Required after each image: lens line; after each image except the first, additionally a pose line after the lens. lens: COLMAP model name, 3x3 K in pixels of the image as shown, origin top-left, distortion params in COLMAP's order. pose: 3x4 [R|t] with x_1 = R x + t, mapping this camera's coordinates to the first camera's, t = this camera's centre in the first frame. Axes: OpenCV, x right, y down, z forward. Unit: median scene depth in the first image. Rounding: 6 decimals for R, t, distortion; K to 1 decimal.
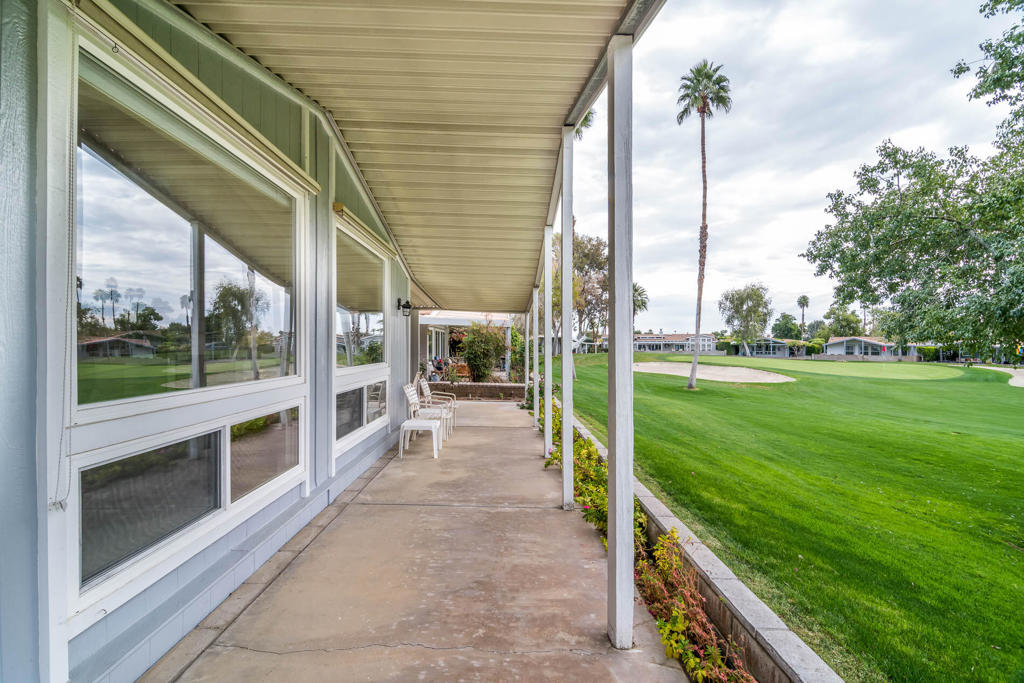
lens RADIAL K [[455.6, 0, 512.4], [0, 455.6, 346.5], [0, 0, 1]] dist [0.008841, -0.004882]
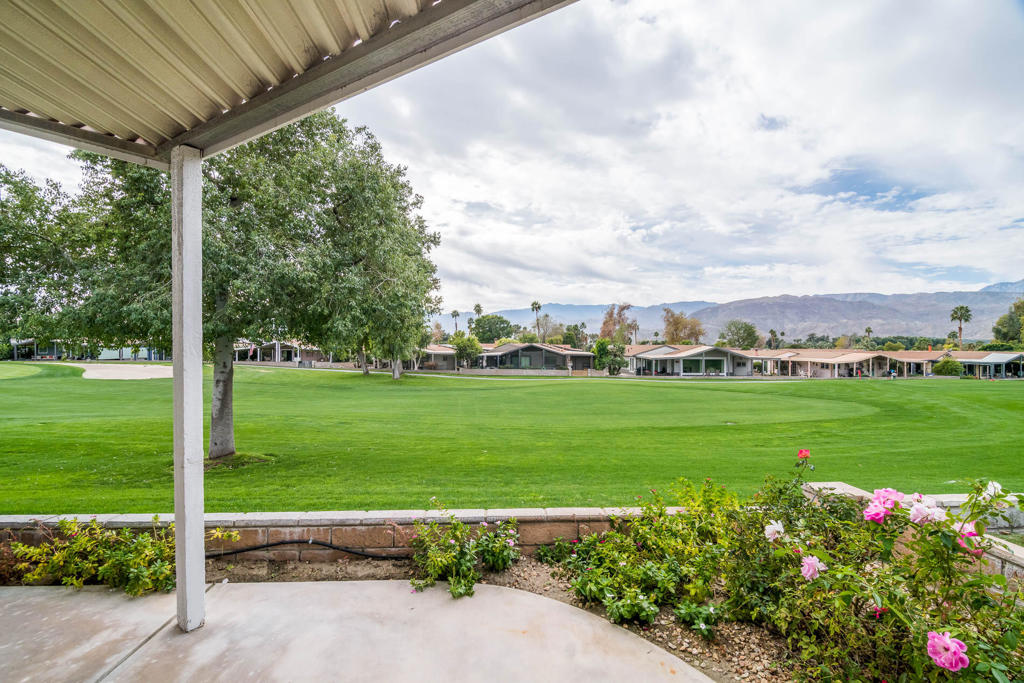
lens RADIAL K [[455.6, 0, 512.0], [0, 455.6, 346.1], [0, 0, 1]] dist [0.008841, -0.004882]
pose [[-0.015670, -0.002881, 0.999873, -0.084194], [-0.001568, 0.999995, 0.002857, -0.000985], [-0.999876, -0.001523, -0.015675, -0.064428]]
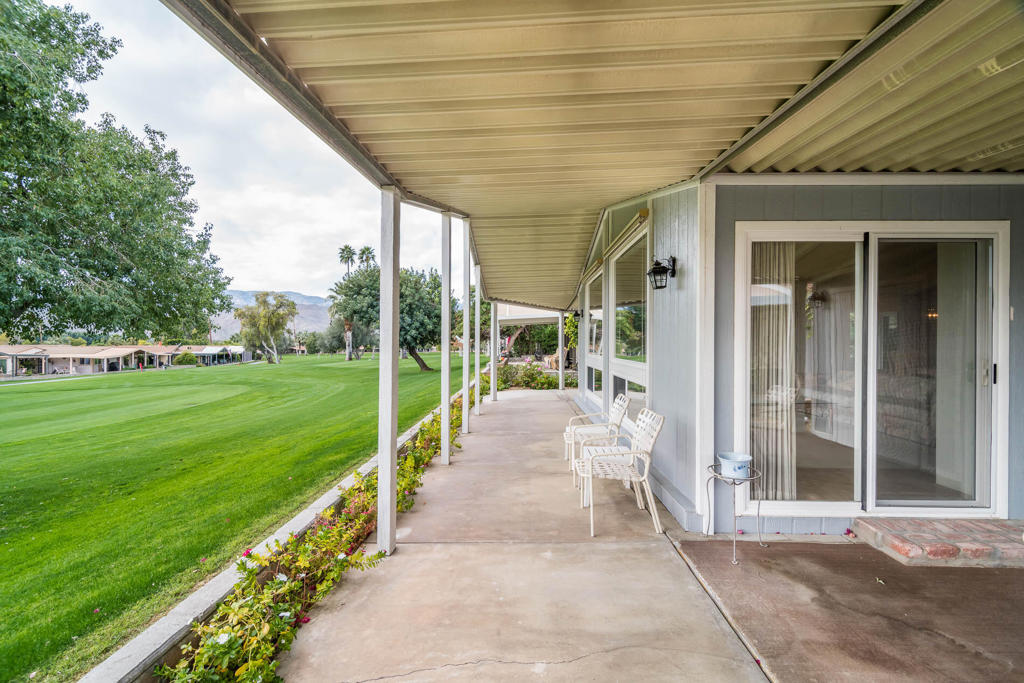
lens RADIAL K [[455.6, 0, 499.8], [0, 455.6, 340.6], [0, 0, 1]] dist [0.008841, -0.004882]
pose [[-0.997071, -0.003078, 0.076424, -0.001109], [-0.003315, 0.999990, -0.002977, 0.000270], [-0.076414, -0.003222, -0.997071, 0.336685]]
